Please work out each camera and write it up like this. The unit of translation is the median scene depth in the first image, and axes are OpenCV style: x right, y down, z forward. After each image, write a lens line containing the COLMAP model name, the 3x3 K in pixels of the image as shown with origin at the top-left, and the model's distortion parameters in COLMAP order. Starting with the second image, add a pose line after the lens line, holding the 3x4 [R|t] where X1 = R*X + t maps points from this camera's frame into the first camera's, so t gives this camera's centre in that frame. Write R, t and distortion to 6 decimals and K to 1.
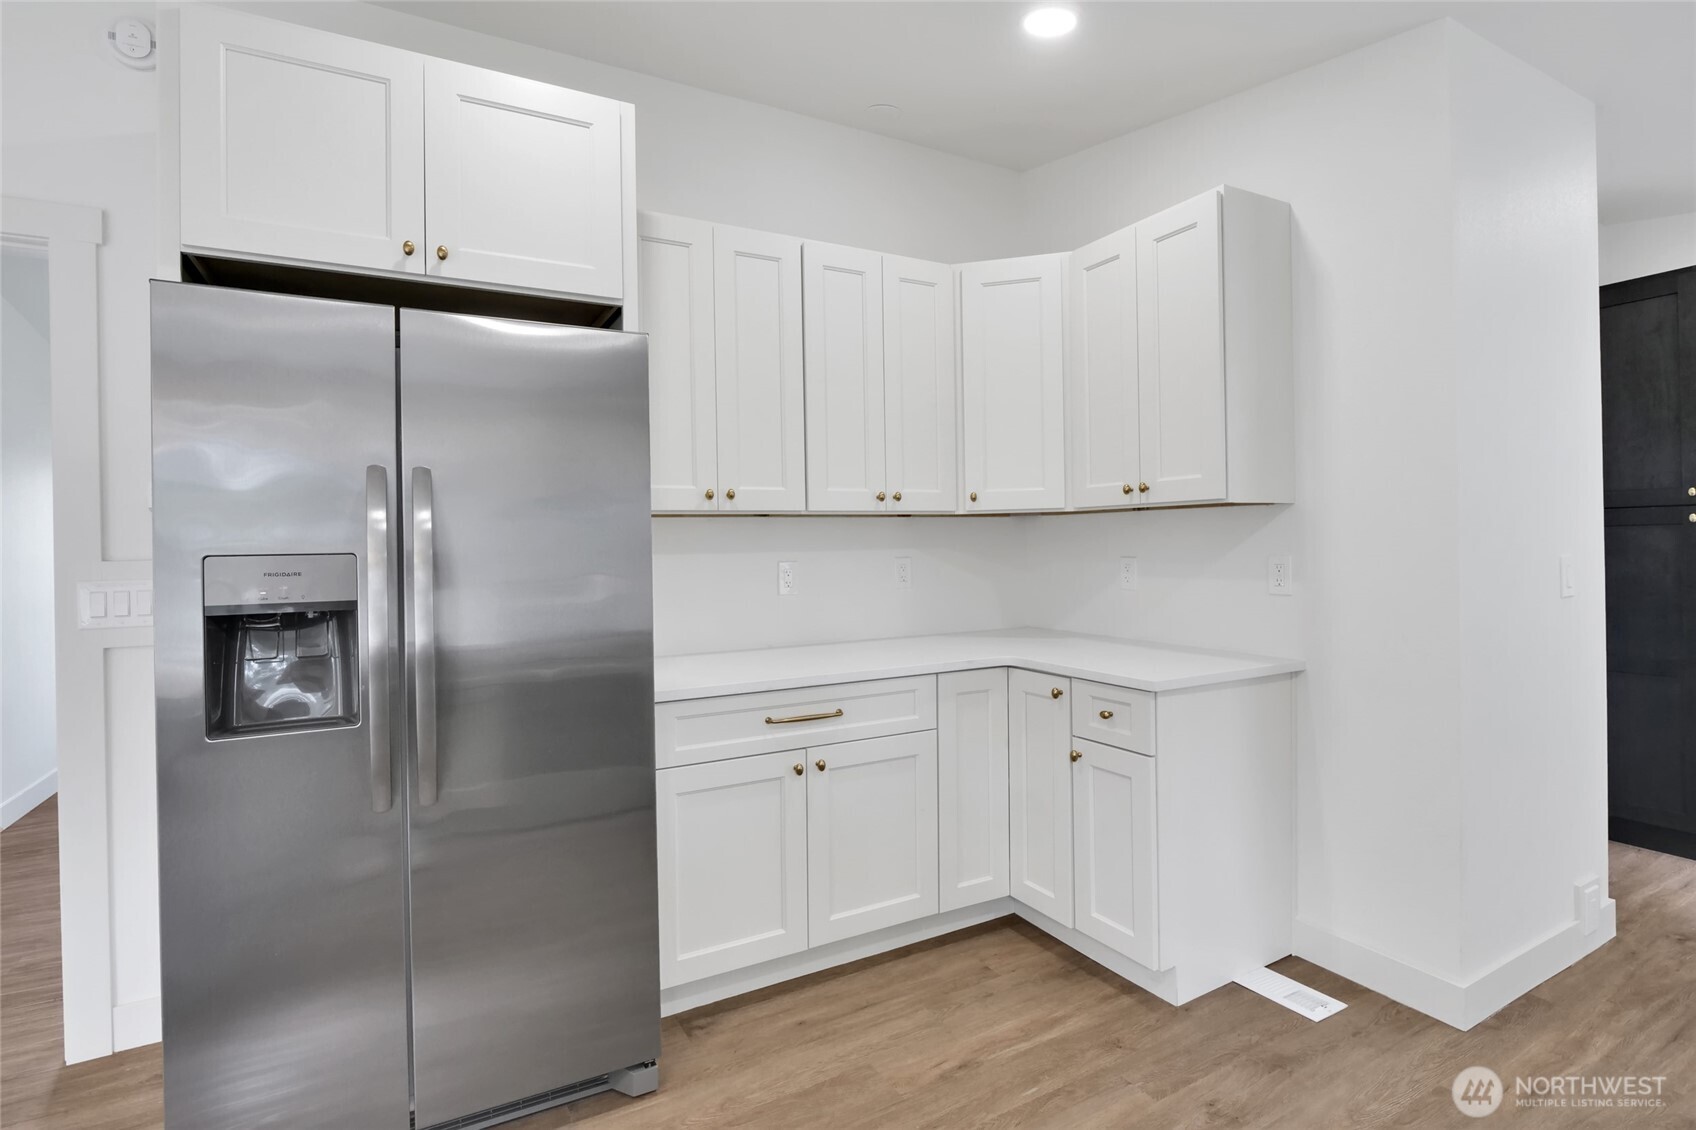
lens RADIAL K [[827.6, 0, 842.6], [0, 827.6, 540.1], [0, 0, 1]] dist [-0.013709, -0.001061]
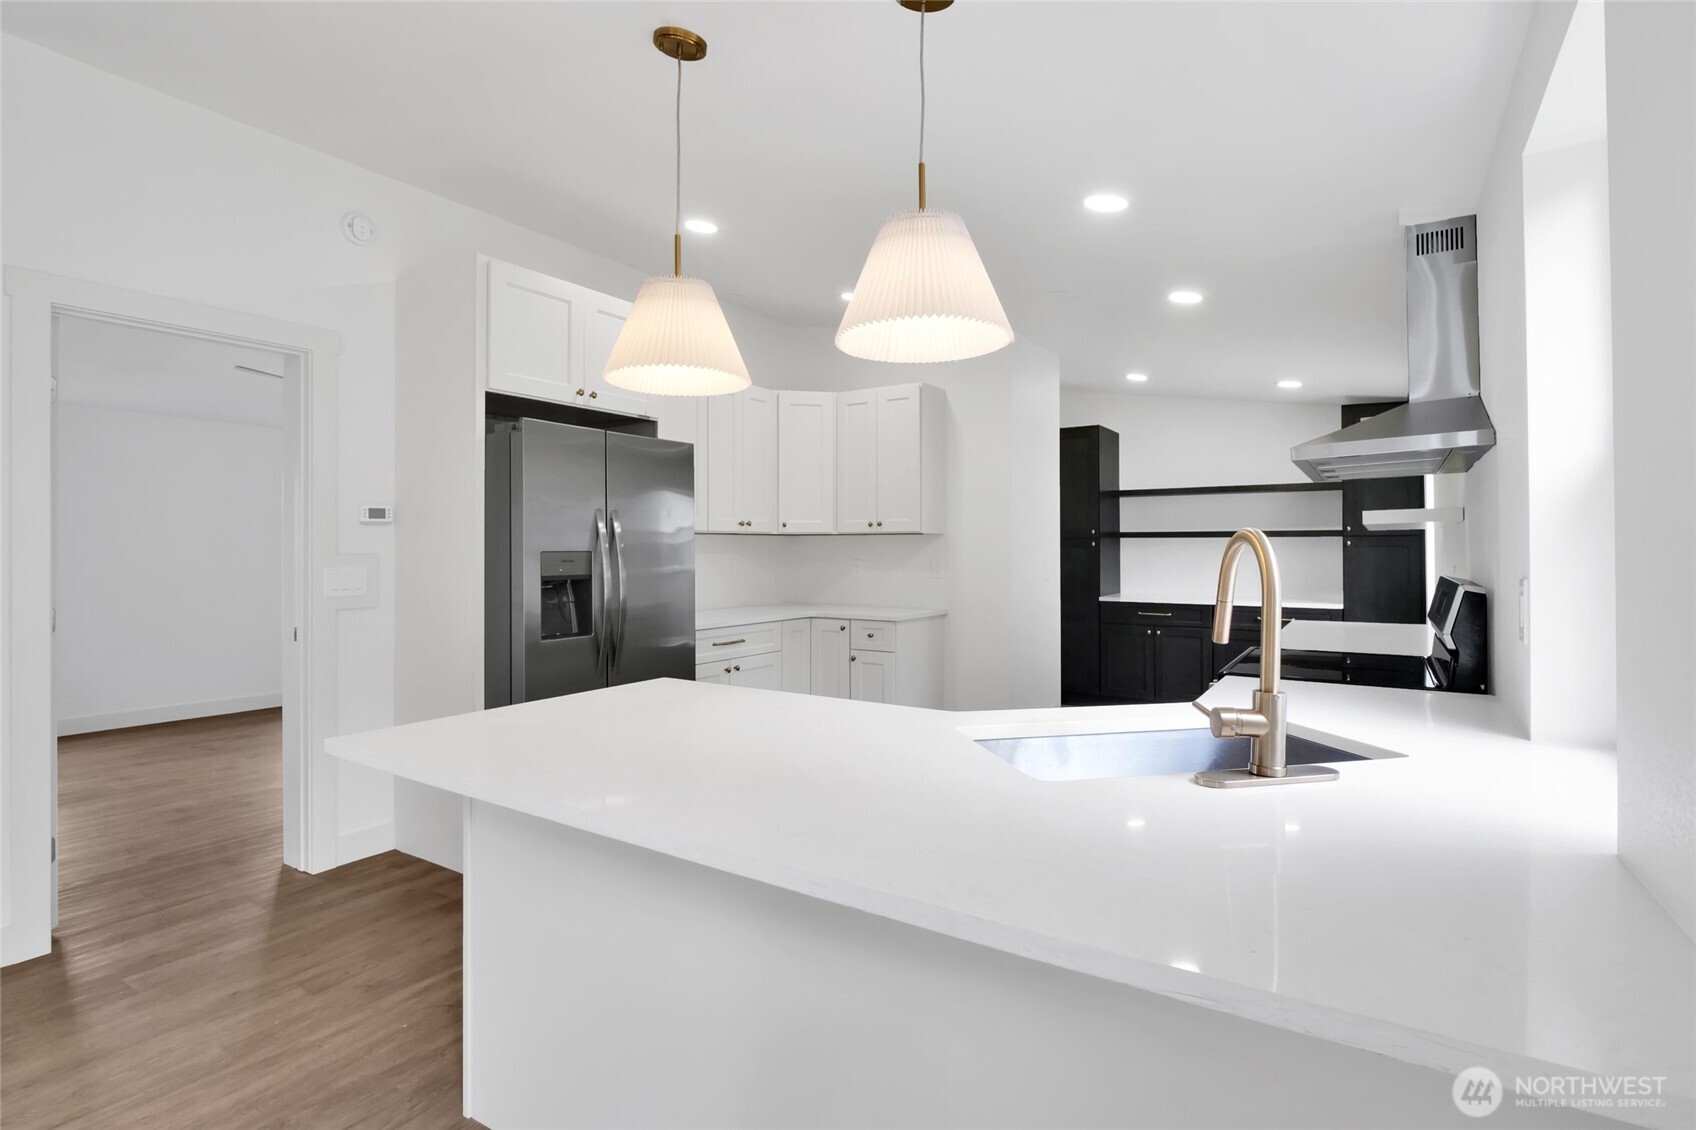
lens RADIAL K [[827.6, 0, 842.6], [0, 827.6, 540.1], [0, 0, 1]] dist [-0.013709, -0.001061]
pose [[0.883778, 0.019319, 0.467507, -0.660765], [-0.013950, 0.999791, -0.014945, 0.006591], [-0.467698, 0.006687, 0.883863, -0.732146]]
